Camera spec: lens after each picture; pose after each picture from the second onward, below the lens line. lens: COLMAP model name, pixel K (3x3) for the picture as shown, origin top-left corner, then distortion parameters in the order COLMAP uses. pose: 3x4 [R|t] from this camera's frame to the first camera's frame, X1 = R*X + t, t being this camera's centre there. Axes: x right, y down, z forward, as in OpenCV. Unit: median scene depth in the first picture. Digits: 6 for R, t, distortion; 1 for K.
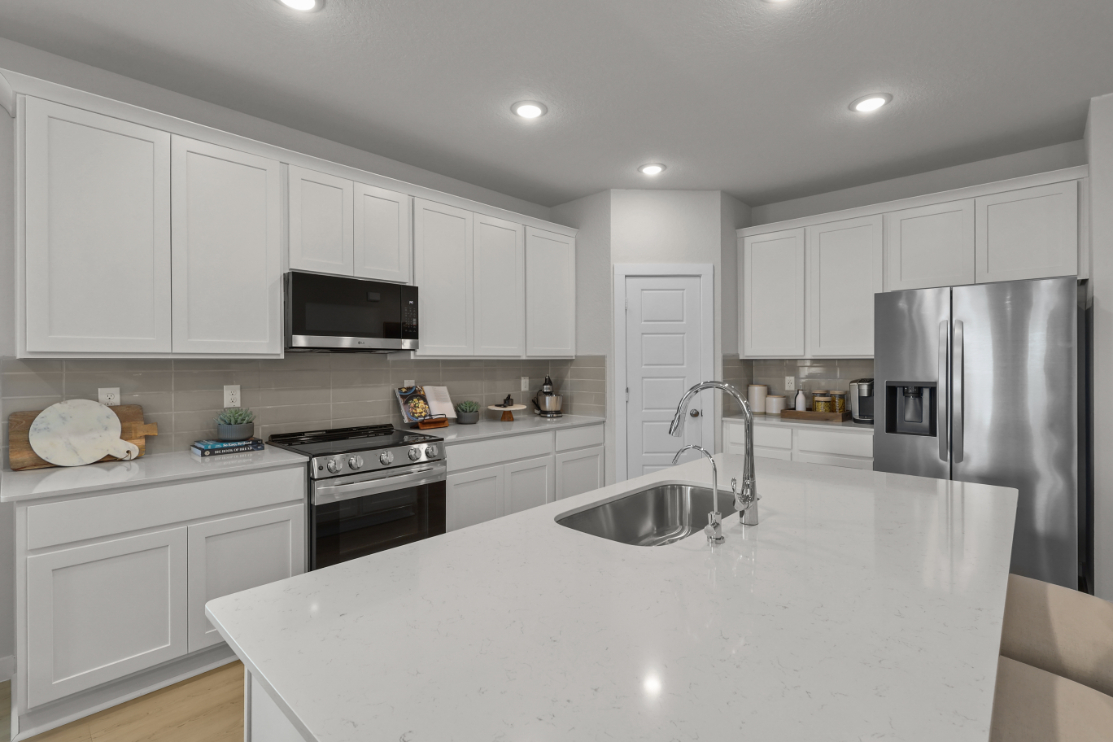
lens RADIAL K [[526.2, 0, 560.3], [0, 526.2, 362.3], [0, 0, 1]] dist [-0.003696, -0.000203]
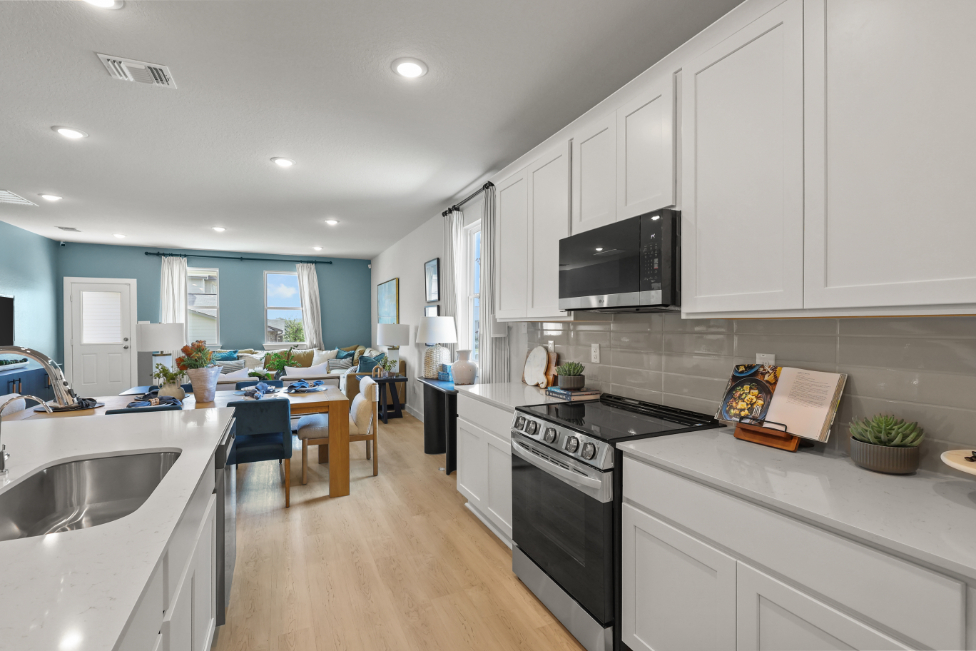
lens RADIAL K [[451.2, 0, 485.5], [0, 451.2, 327.7], [0, 0, 1]] dist [-0.004342, 0.001304]
pose [[-0.387866, 0.008521, -0.921676, 0.306477], [0.003497, 0.999964, 0.007773, -0.000544], [0.921709, -0.000208, -0.387882, 0.931298]]
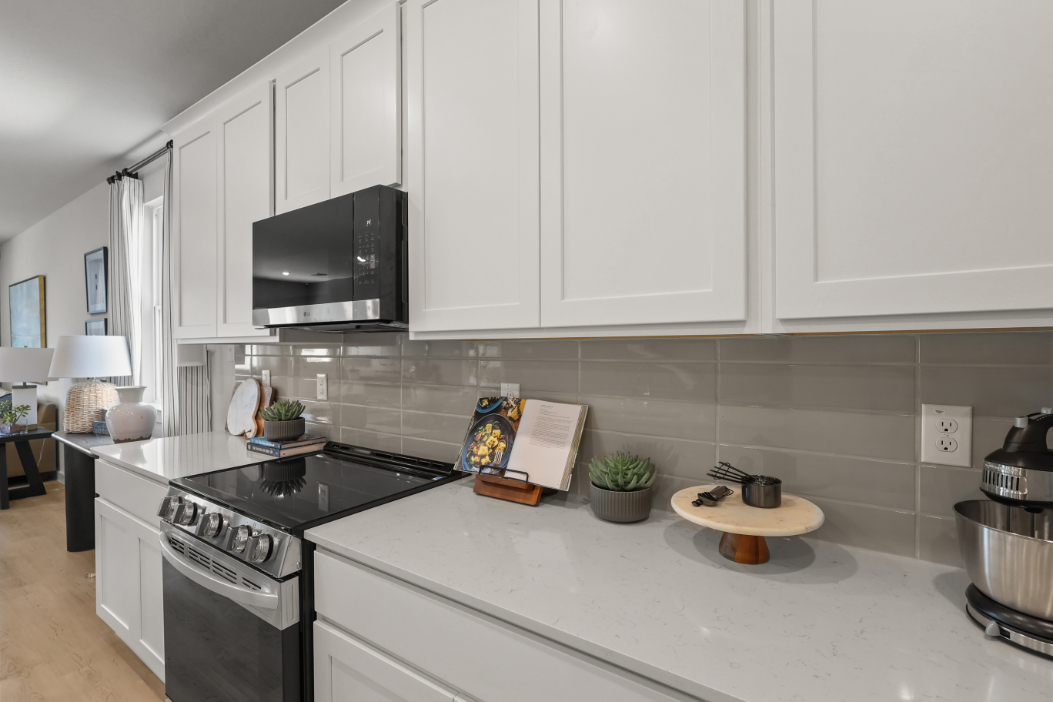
lens RADIAL K [[486.8, 0, 527.6], [0, 486.8, 351.8], [0, 0, 1]] dist [-0.004342, 0.001304]
pose [[0.132187, 0.011894, -0.991153, 0.159906], [0.005201, 0.999906, 0.012692, -0.000713], [0.991211, -0.006832, 0.132113, 0.983044]]
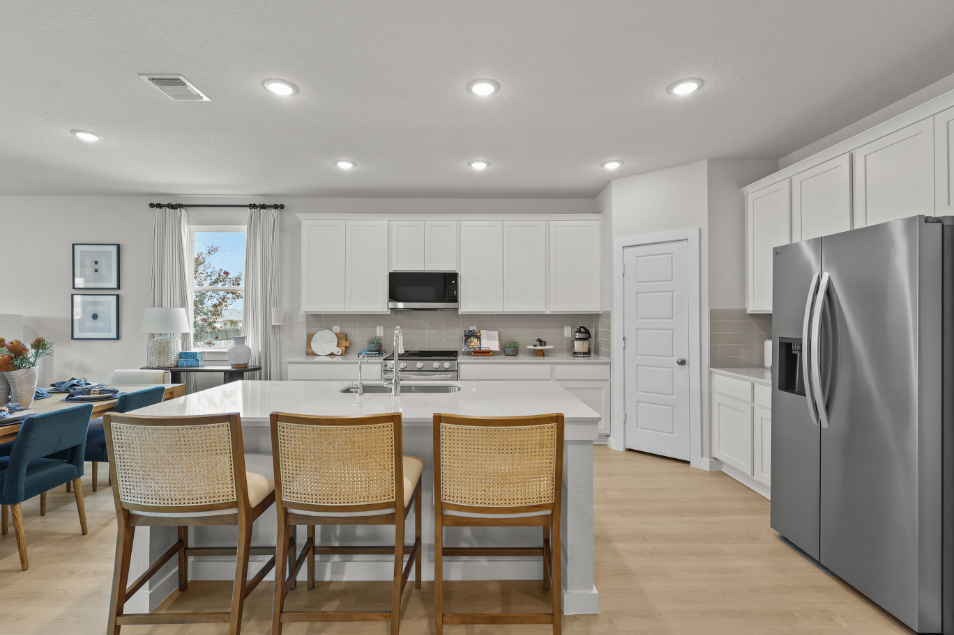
lens RADIAL K [[441.0, 0, 469.7], [0, 441.0, 311.8], [0, 0, 1]] dist [-0.004342, 0.001304]
pose [[0.683028, -0.002300, -0.730388, 0.755716], [-0.001677, 0.999987, -0.004717, -0.006199], [0.730390, 0.004447, 0.683016, 0.029078]]
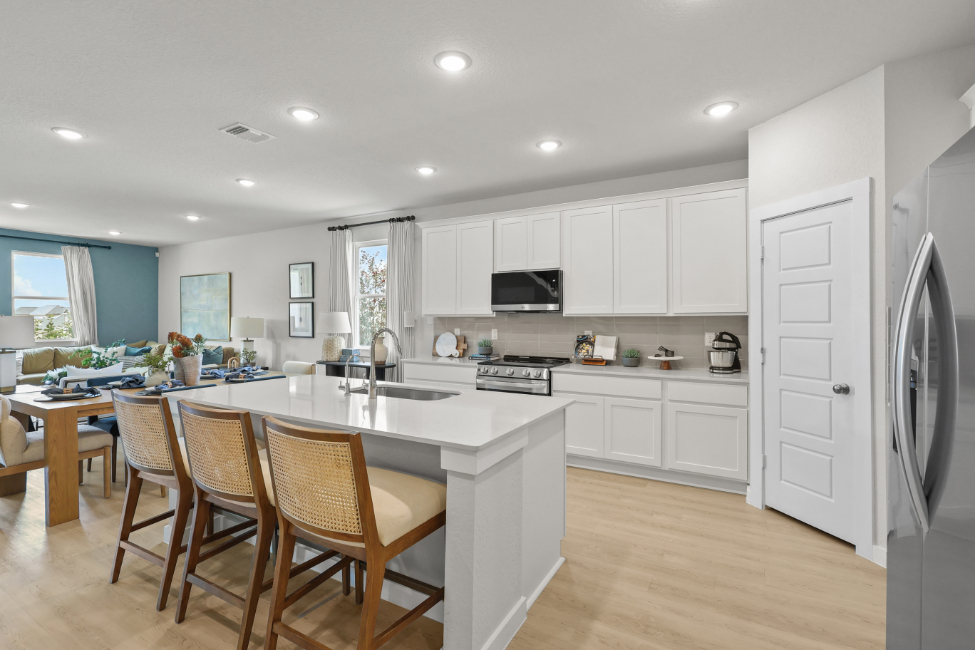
lens RADIAL K [[450.8, 0, 482.9], [0, 450.8, 317.7], [0, 0, 1]] dist [-0.004342, 0.001304]
pose [[0.218795, -0.000136, -0.975771, 0.898948], [-0.000133, 1.000000, -0.000170, -0.002425], [0.975771, 0.000167, 0.218795, 0.449220]]
